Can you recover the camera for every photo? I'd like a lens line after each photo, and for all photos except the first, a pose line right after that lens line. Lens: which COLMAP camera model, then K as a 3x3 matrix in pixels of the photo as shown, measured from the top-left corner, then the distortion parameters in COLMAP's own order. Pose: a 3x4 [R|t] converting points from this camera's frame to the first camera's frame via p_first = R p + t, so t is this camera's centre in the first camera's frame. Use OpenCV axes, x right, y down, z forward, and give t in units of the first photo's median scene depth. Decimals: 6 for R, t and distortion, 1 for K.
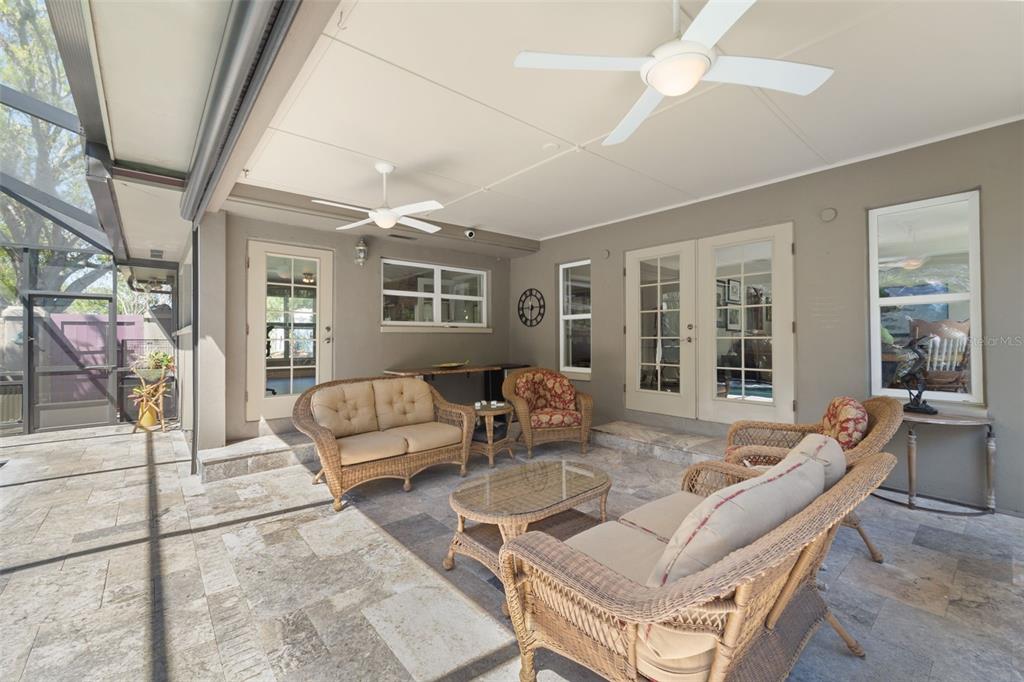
lens RADIAL K [[427.1, 0, 509.9], [0, 427.1, 338.2], [0, 0, 1]] dist [-0.002027, -0.000308]
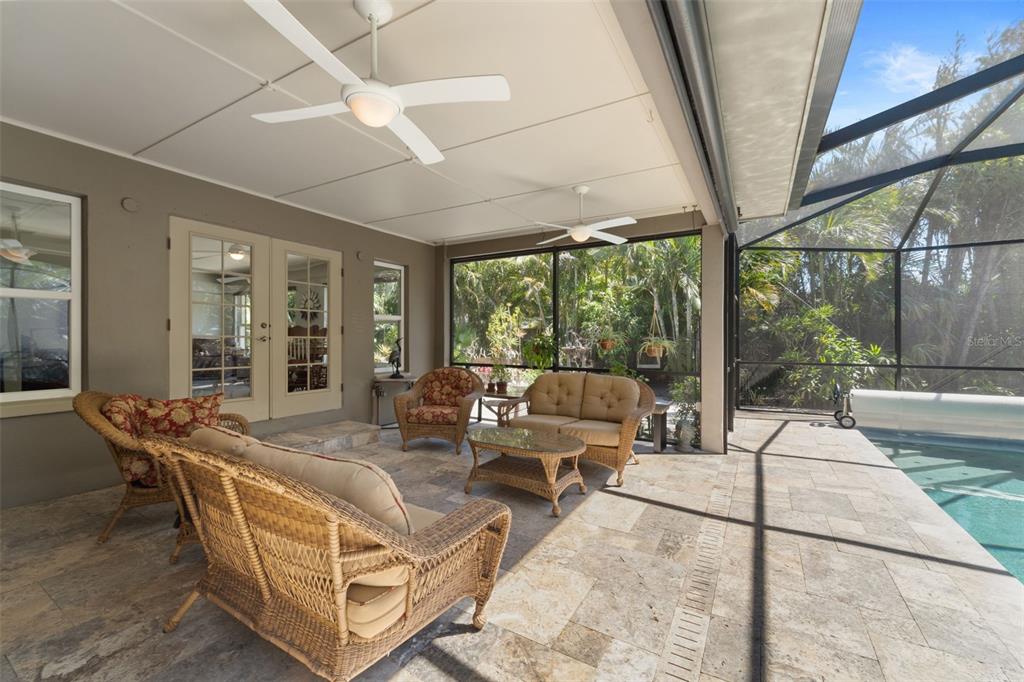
lens RADIAL K [[427.1, 0, 509.9], [0, 427.1, 338.2], [0, 0, 1]] dist [-0.002027, -0.000308]
pose [[-0.328795, 0.004858, 0.944389, -1.437895], [0.001395, 0.999988, -0.004658, 0.016110], [-0.944400, -0.000215, -0.328798, 1.708369]]
